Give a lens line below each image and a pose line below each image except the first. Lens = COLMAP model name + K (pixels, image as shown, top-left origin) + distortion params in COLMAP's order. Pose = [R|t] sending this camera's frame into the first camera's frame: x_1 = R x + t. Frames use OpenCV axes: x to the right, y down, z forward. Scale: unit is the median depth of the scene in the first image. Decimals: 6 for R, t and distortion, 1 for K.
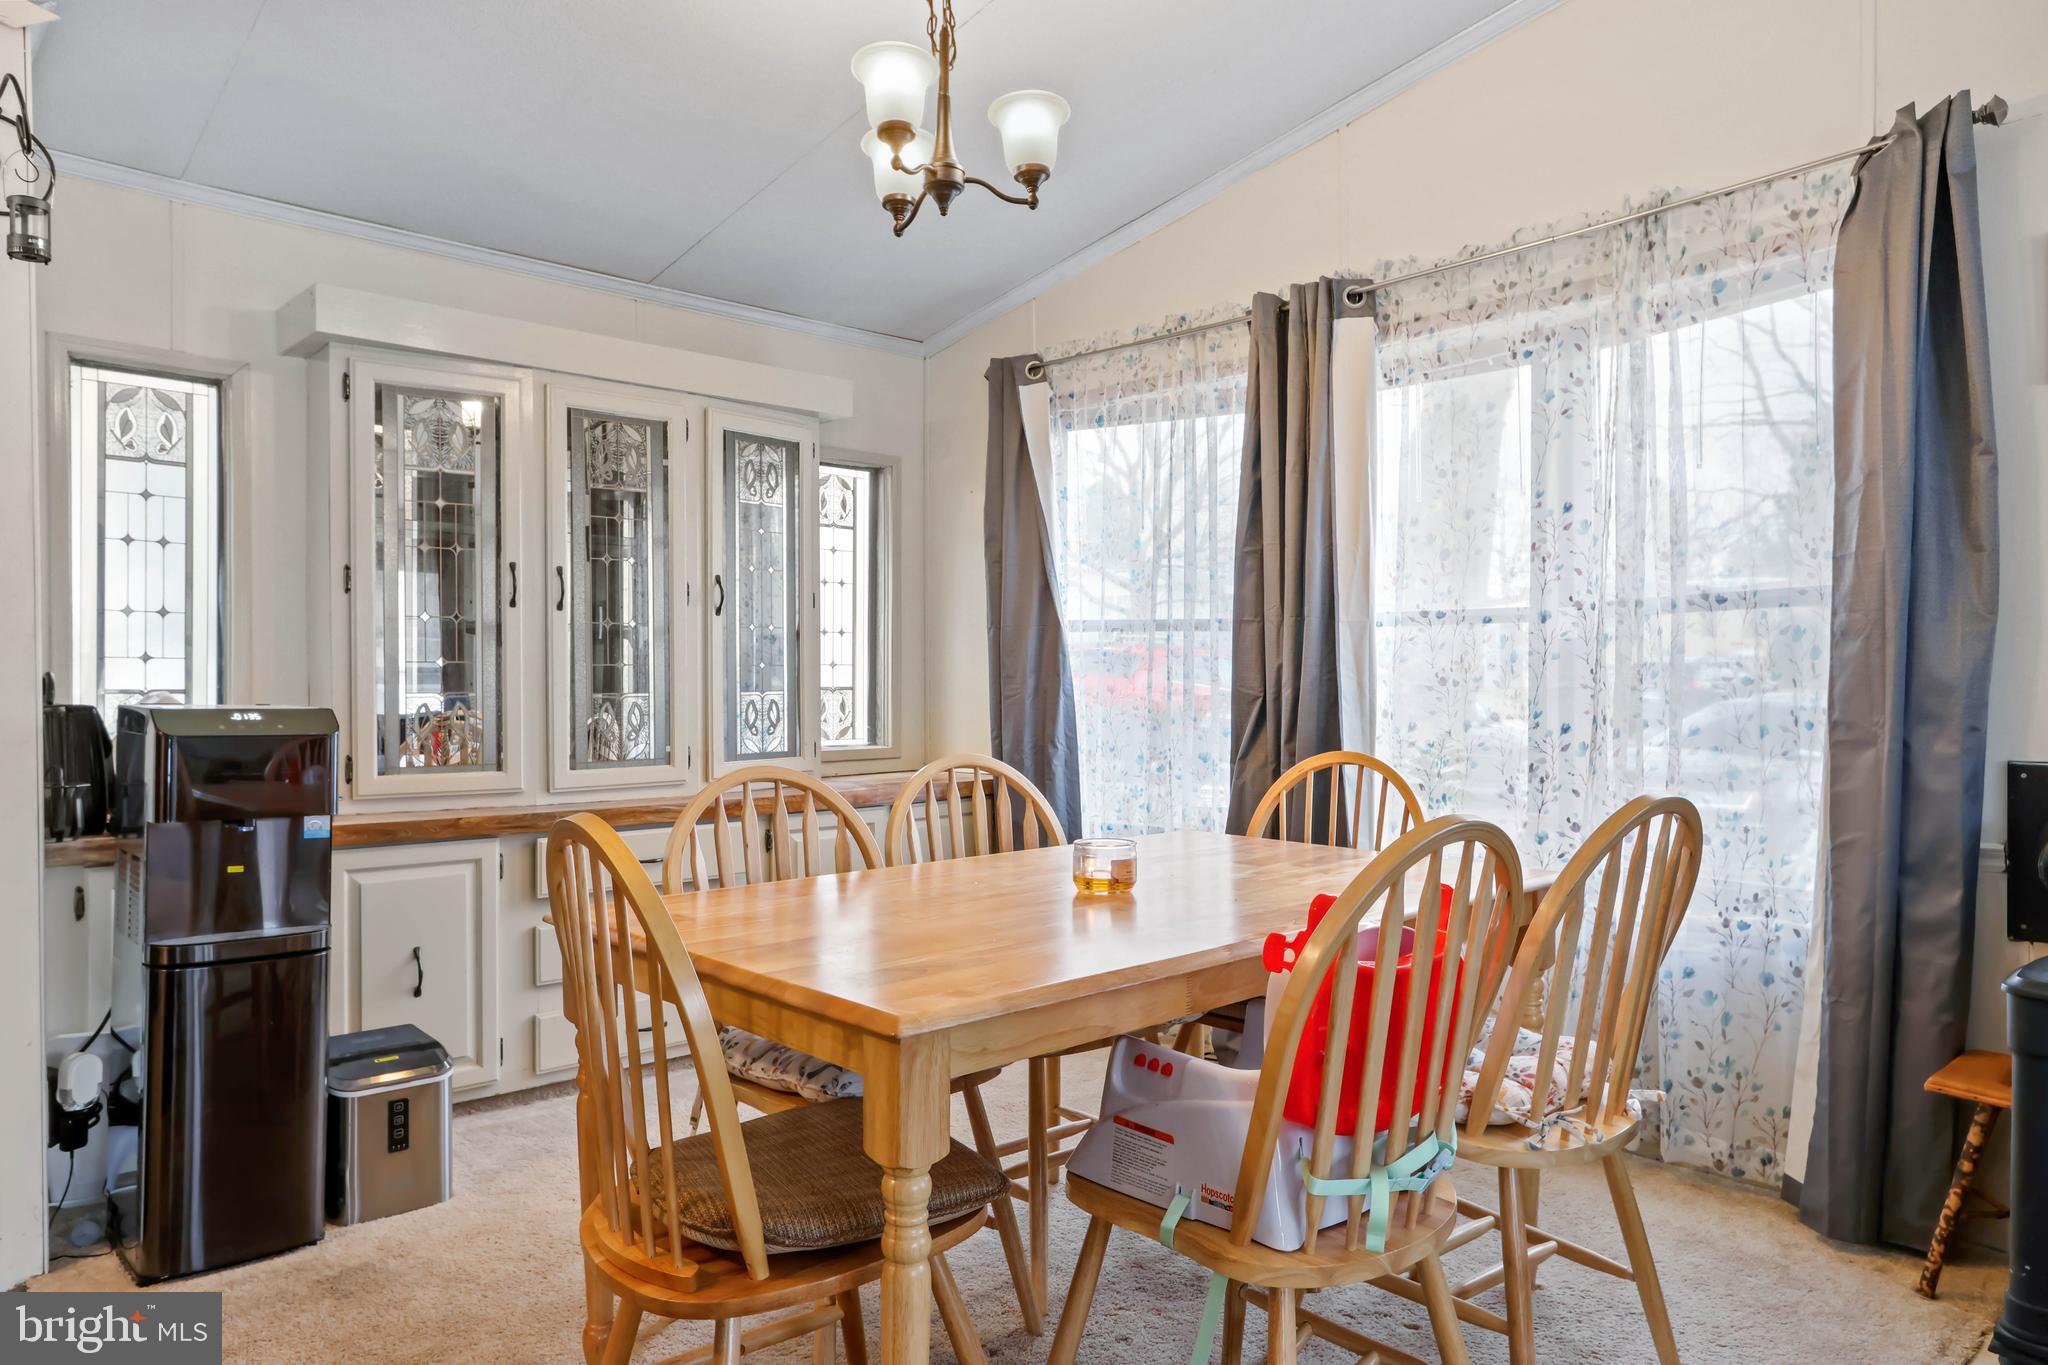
lens RADIAL K [[1347.7, 0, 1022.6], [0, 1347.7, 686.2], [0, 0, 1]] dist [-0.003119, 0.003178]
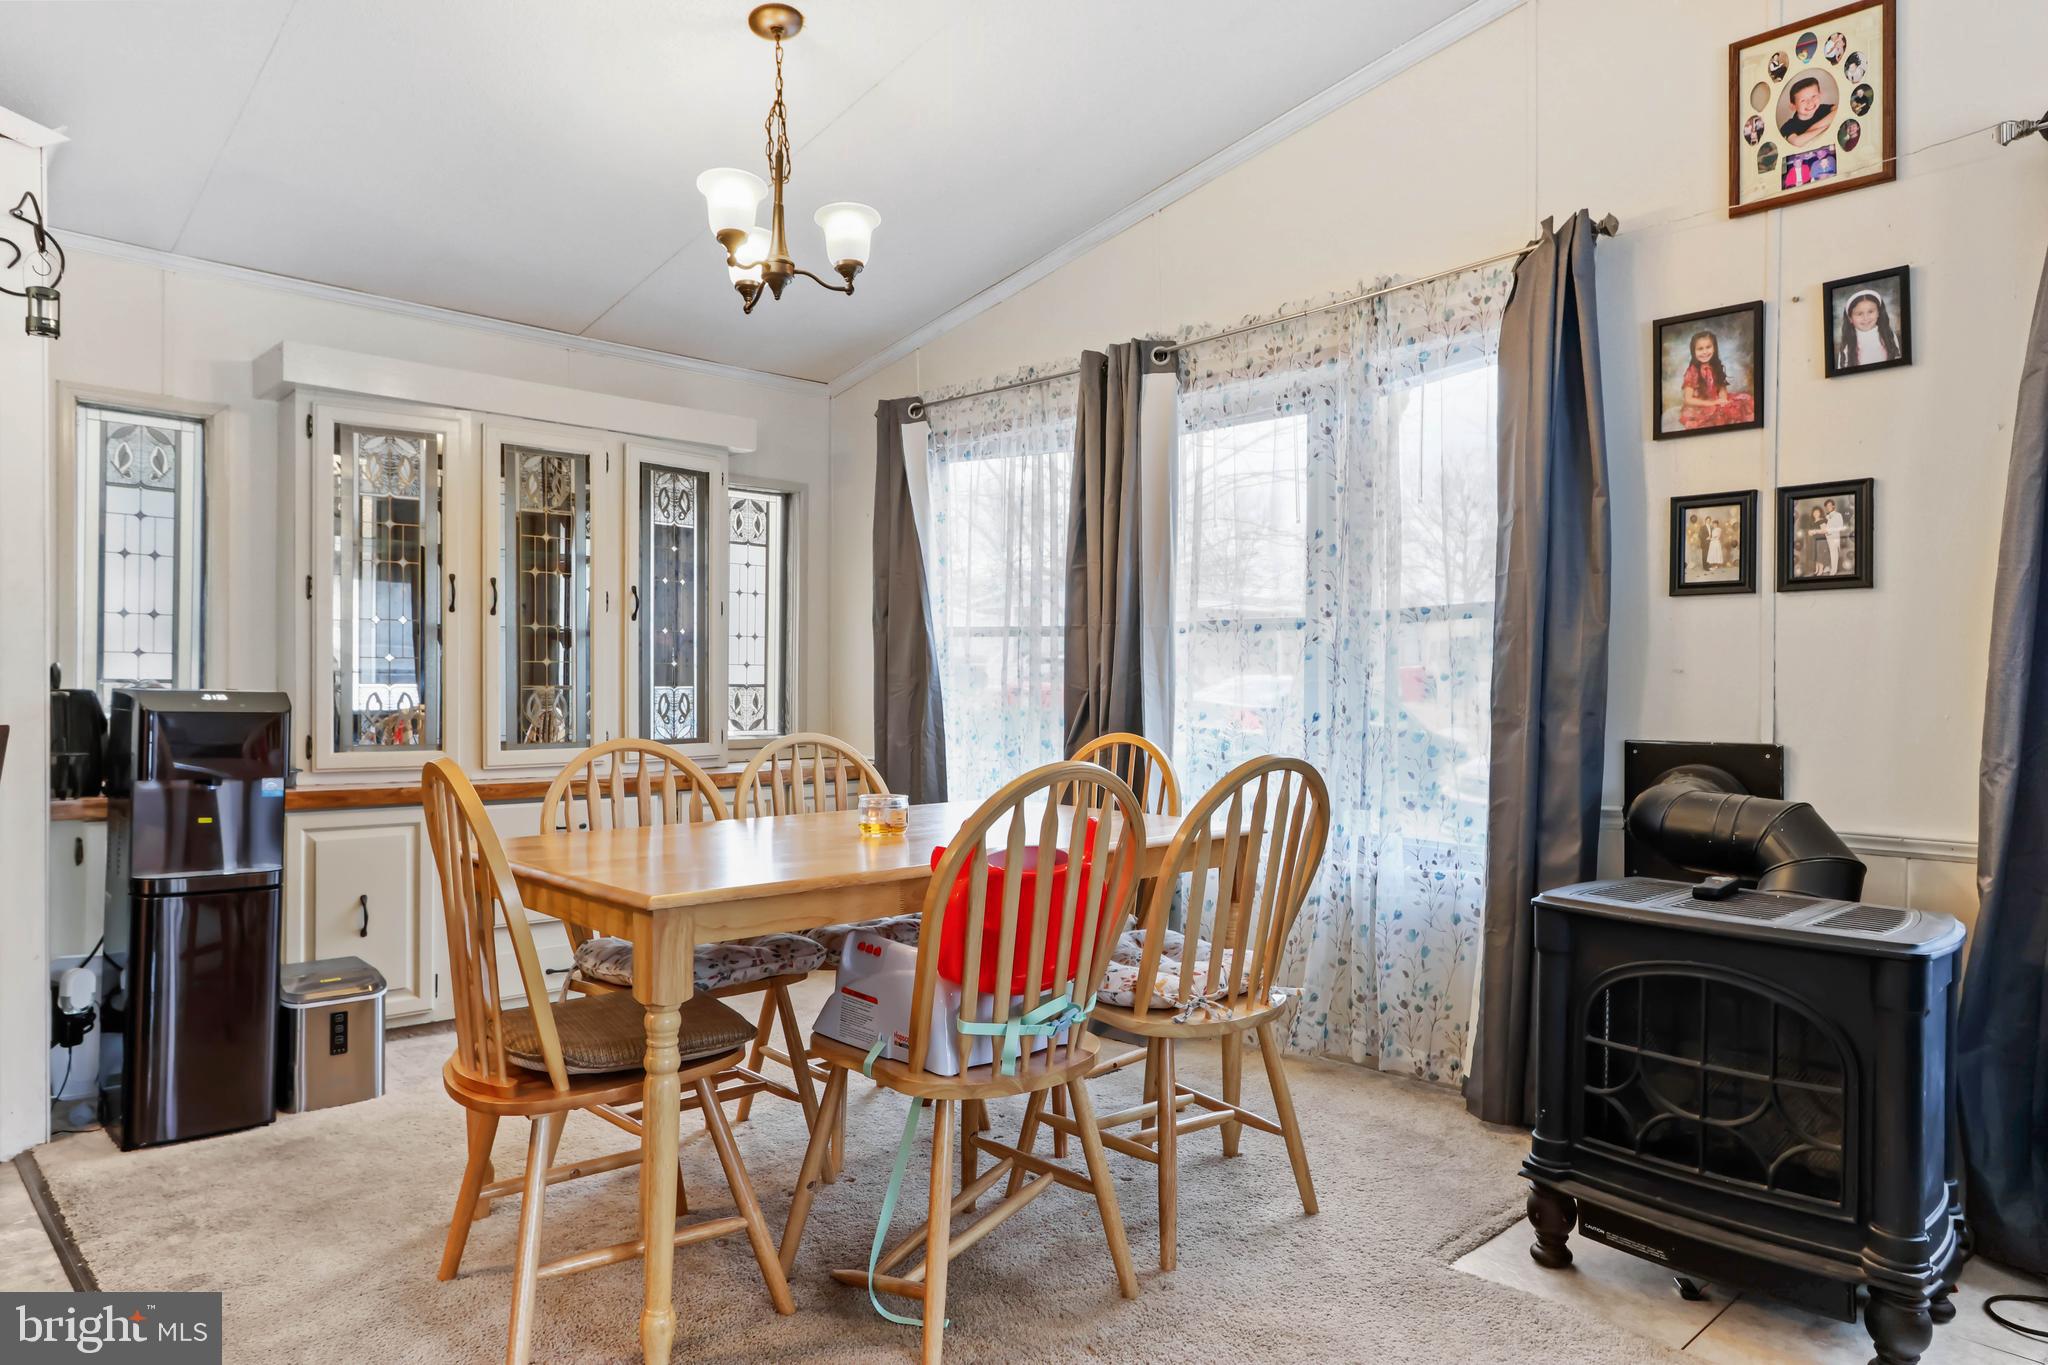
lens RADIAL K [[1299.9, 0, 1014.2], [0, 1299.9, 685.8], [0, 0, 1]] dist [-0.003550, 0.003516]
pose [[0.999957, 0.005502, 0.007519, 0.135338], [-0.005450, 0.999961, -0.006887, 0.014294], [-0.007557, 0.006846, 0.999948, -0.181709]]
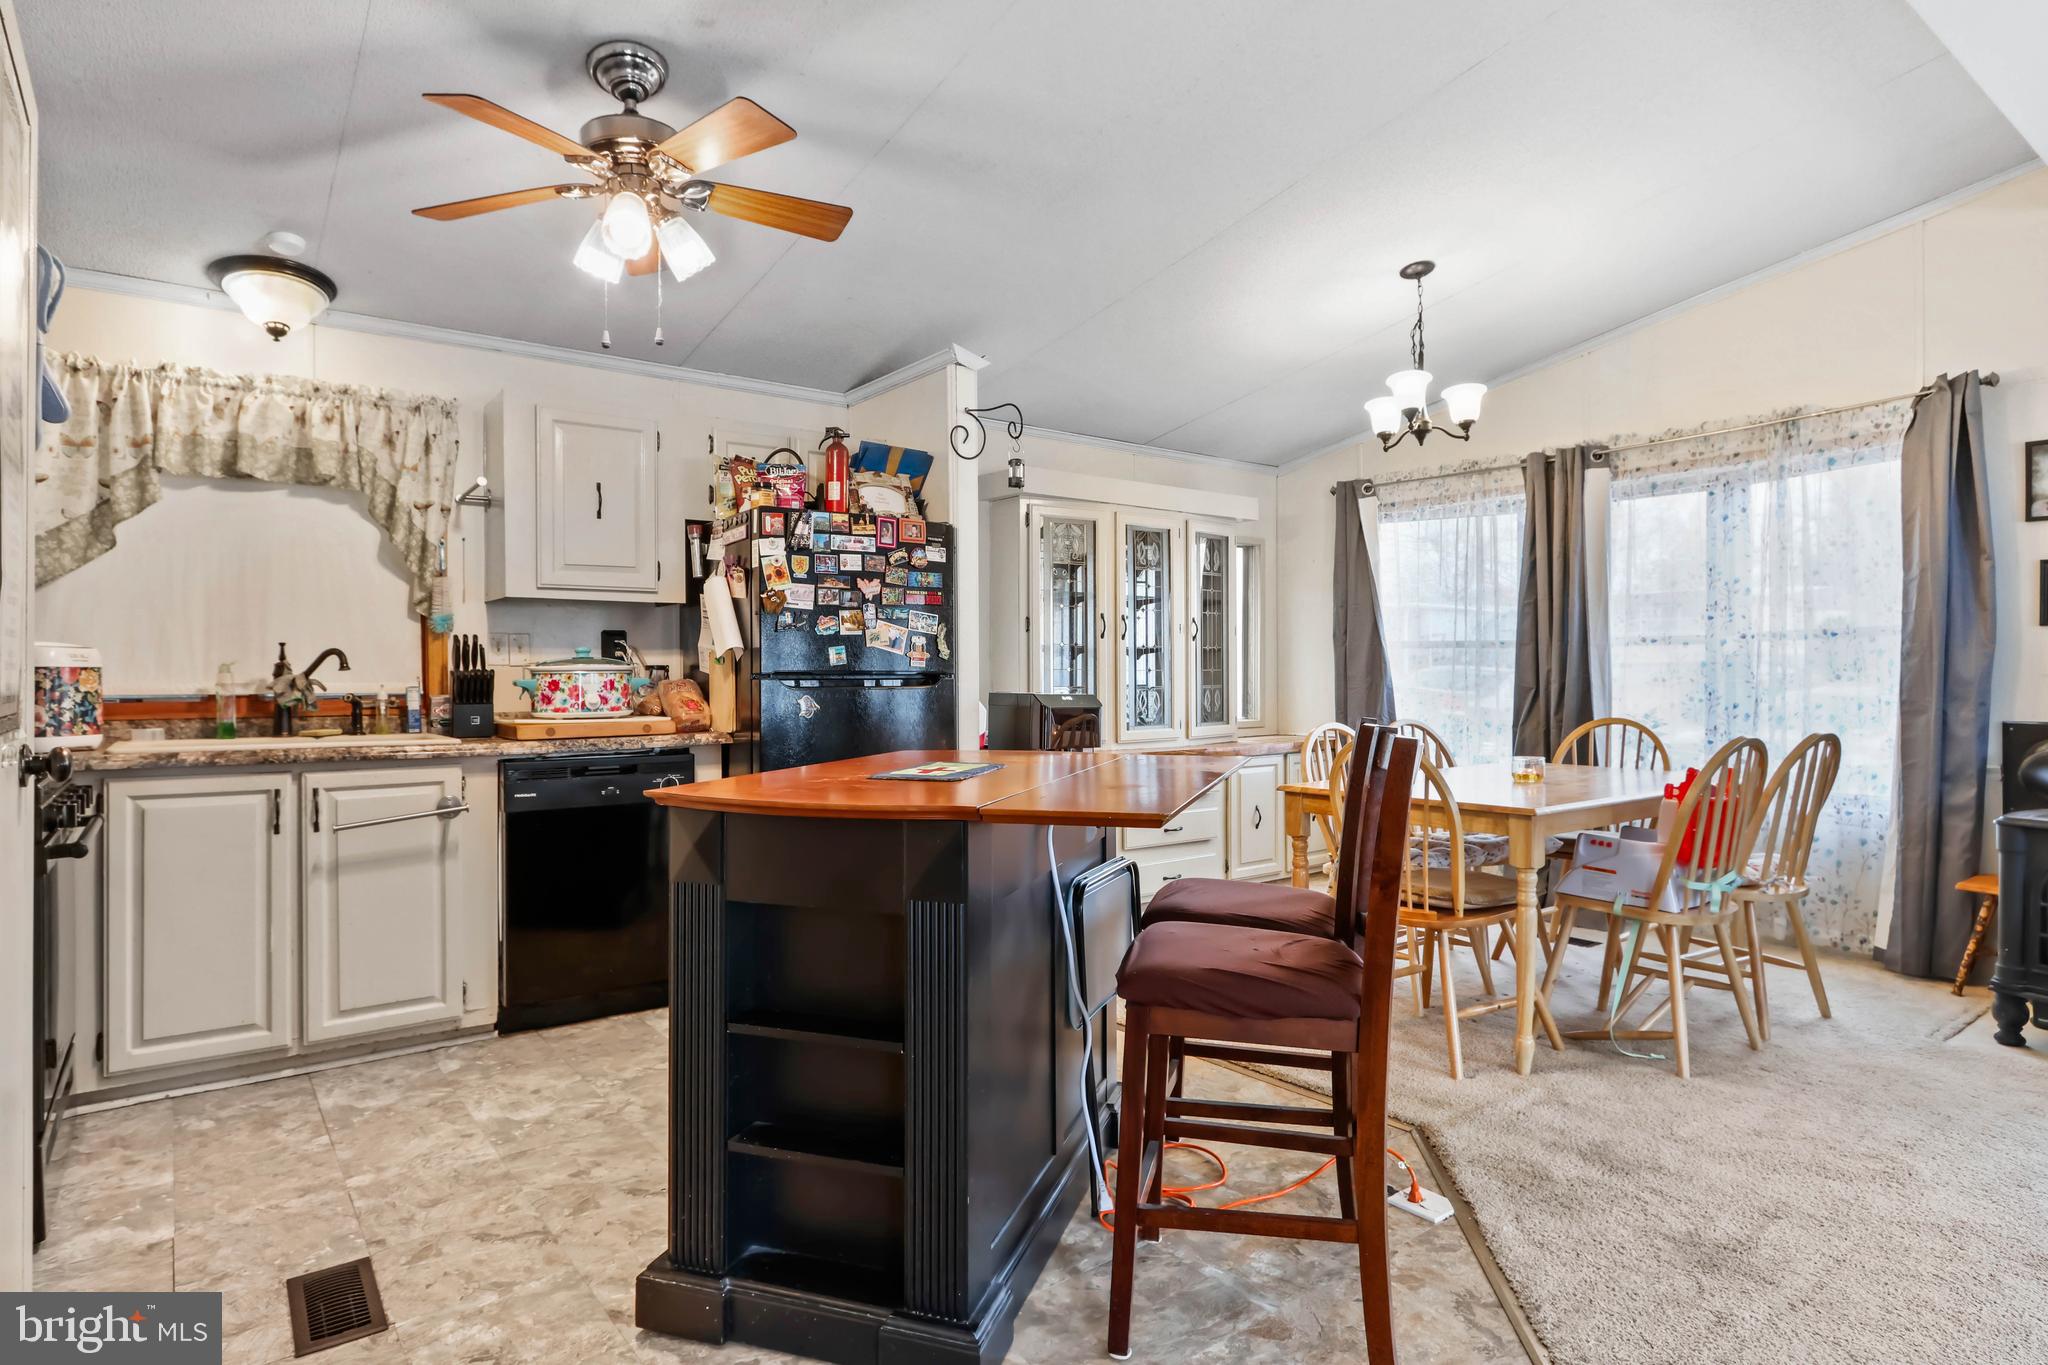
lens RADIAL K [[1123.5, 0, 1027.5], [0, 1123.5, 676.6], [0, 0, 1]] dist [-0.001854, 0.000834]
pose [[0.994771, -0.002757, -0.102097, -0.409234], [0.002360, 0.999989, -0.004010, -0.003491], [0.102107, 0.003748, 0.994766, -0.617608]]
